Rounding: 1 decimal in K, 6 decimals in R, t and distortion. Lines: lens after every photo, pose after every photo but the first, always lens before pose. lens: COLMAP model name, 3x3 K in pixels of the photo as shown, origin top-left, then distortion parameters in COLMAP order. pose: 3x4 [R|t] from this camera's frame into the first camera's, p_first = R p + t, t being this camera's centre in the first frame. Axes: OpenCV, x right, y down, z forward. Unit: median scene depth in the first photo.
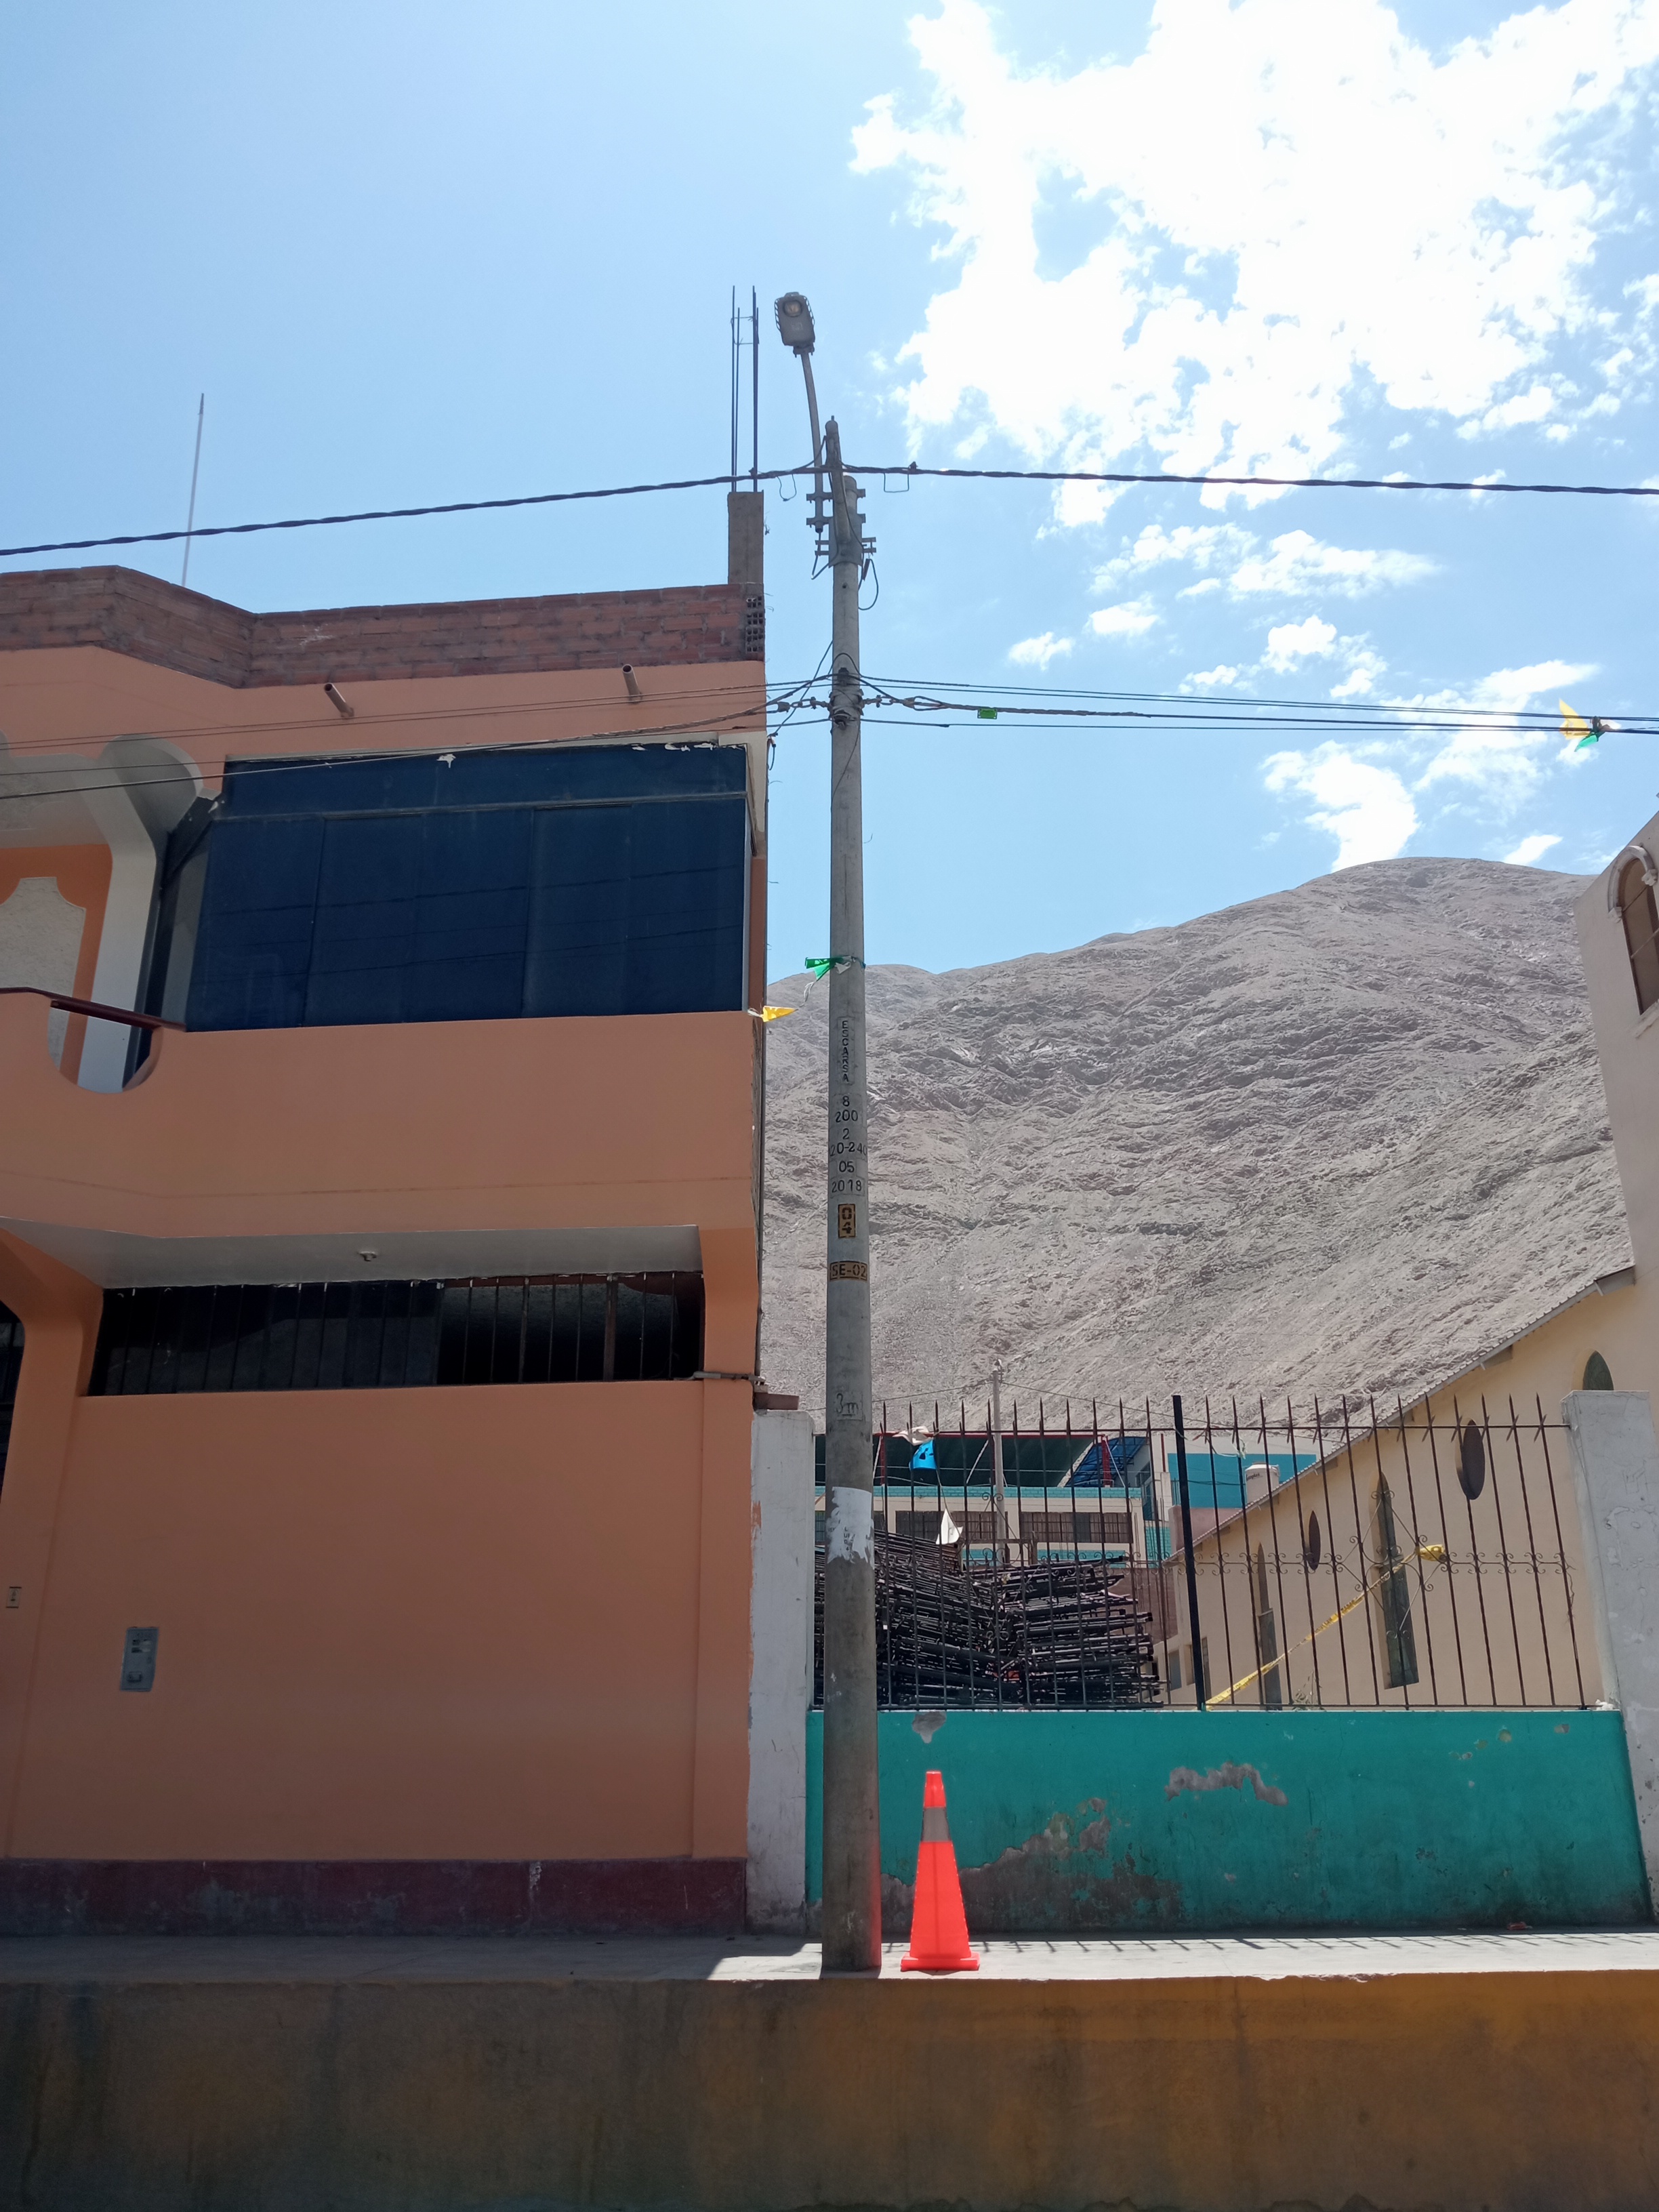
lens RADIAL K [[1795.5, 0, 830.4], [0, 1795.5, 1111.7], [0, 0, 1]] dist [0.095475, -0.175989]
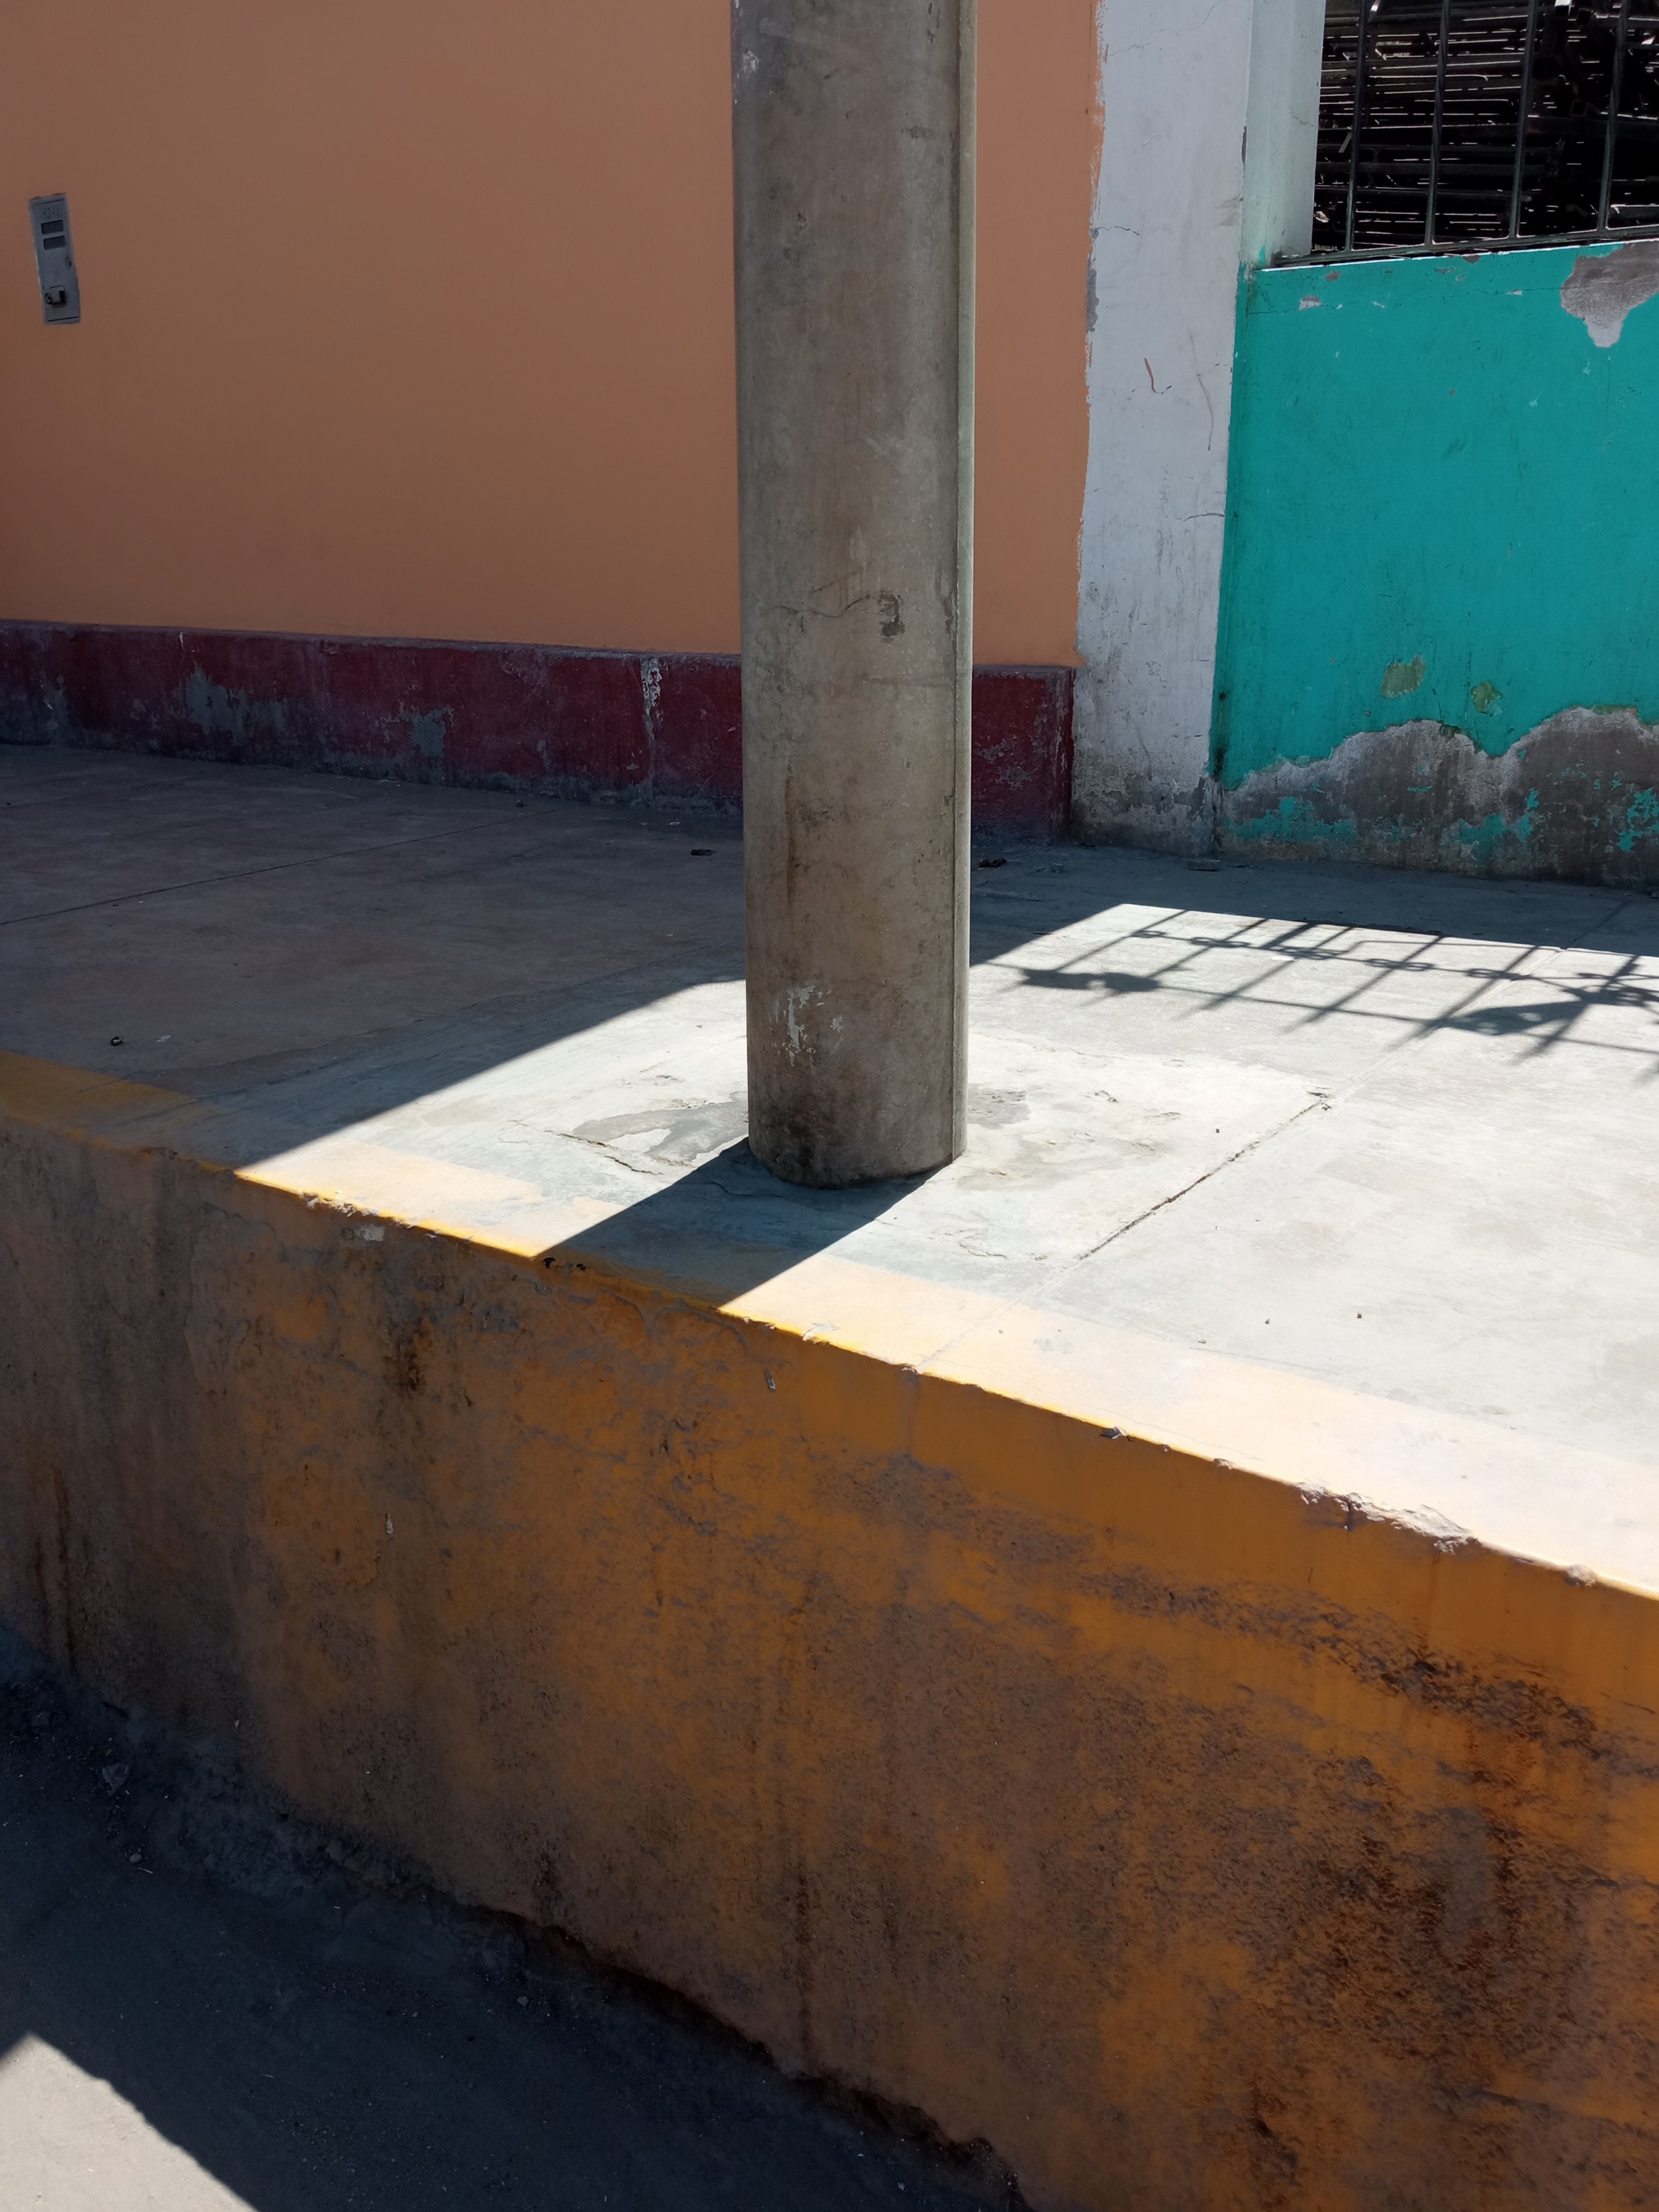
lens RADIAL K [[1795.5, 0, 830.4], [0, 1795.5, 1111.7], [0, 0, 1]] dist [0.095475, -0.175989]
pose [[0.869428, 0.148109, -0.471338, 0.107268], [0.184995, 0.787014, 0.588546, 0.244813], [0.458118, -0.598893, 0.656852, 0.657404]]
